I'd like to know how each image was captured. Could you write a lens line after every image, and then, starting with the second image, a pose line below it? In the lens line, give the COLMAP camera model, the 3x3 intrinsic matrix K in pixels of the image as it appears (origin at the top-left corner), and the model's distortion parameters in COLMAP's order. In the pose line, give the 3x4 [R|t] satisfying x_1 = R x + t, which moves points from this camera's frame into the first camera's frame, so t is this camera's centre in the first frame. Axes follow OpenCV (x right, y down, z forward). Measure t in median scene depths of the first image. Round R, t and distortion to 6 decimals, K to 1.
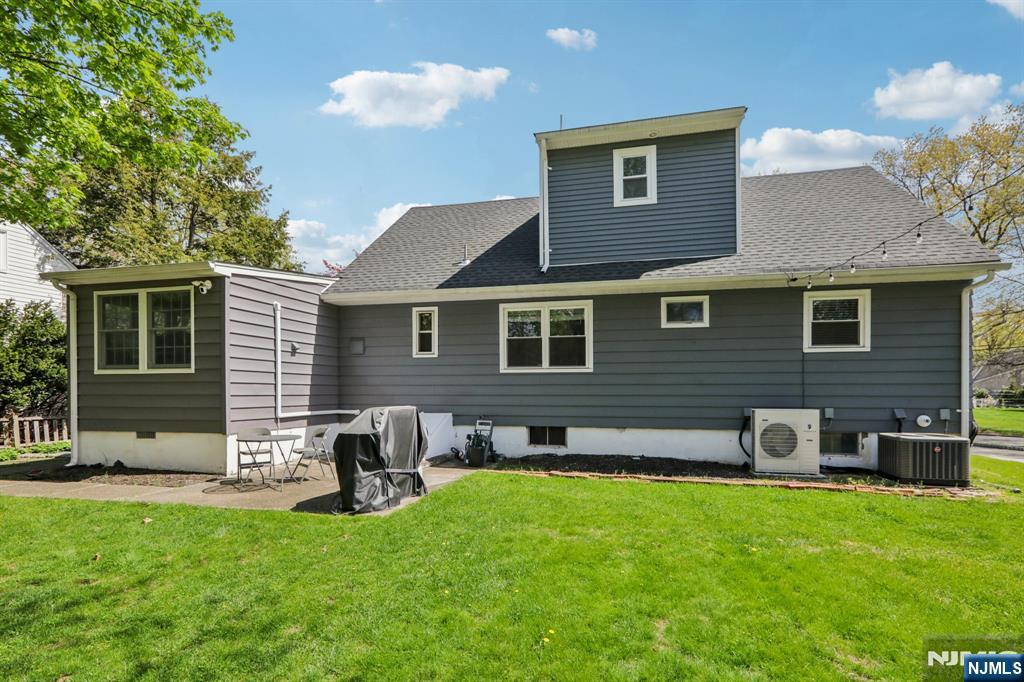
lens RADIAL K [[464.8, 0, 534.5], [0, 464.8, 392.7], [0, 0, 1]] dist [0.000228, 0.000327]
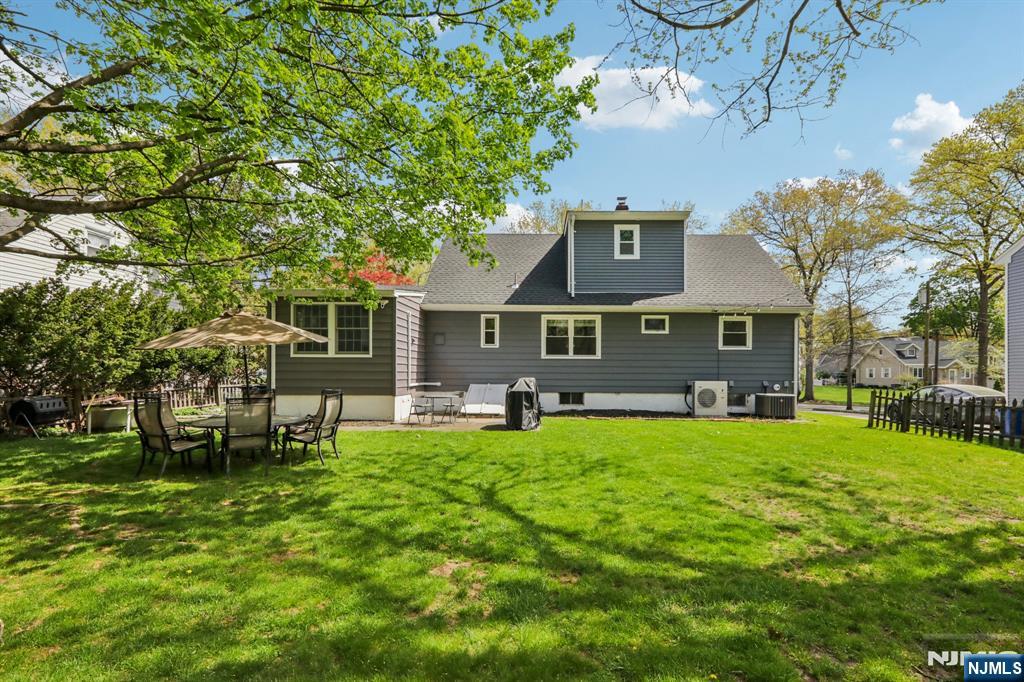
lens RADIAL K [[464.8, 0, 536.6], [0, 464.8, 375.7], [0, 0, 1]] dist [0.000228, 0.000327]
pose [[0.980271, 0.004176, 0.197612, -0.426829], [-0.005265, 0.999974, 0.004989, 0.007772], [-0.197586, -0.005931, 0.980268, -0.569925]]
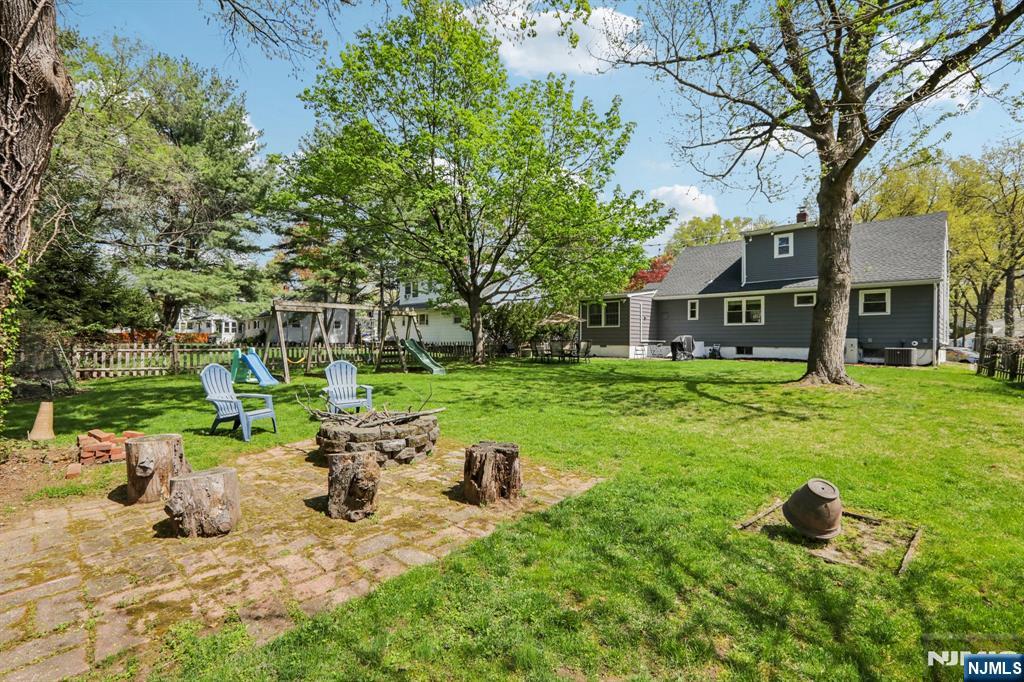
lens RADIAL K [[464.8, 0, 504.9], [0, 464.8, 344.5], [0, 0, 1]] dist [0.000228, 0.000327]
pose [[0.828922, 0.010132, -0.559272, 0.374548], [-0.009832, 0.999945, 0.003542, 0.067617], [0.559277, 0.002562, 0.828977, -1.874682]]
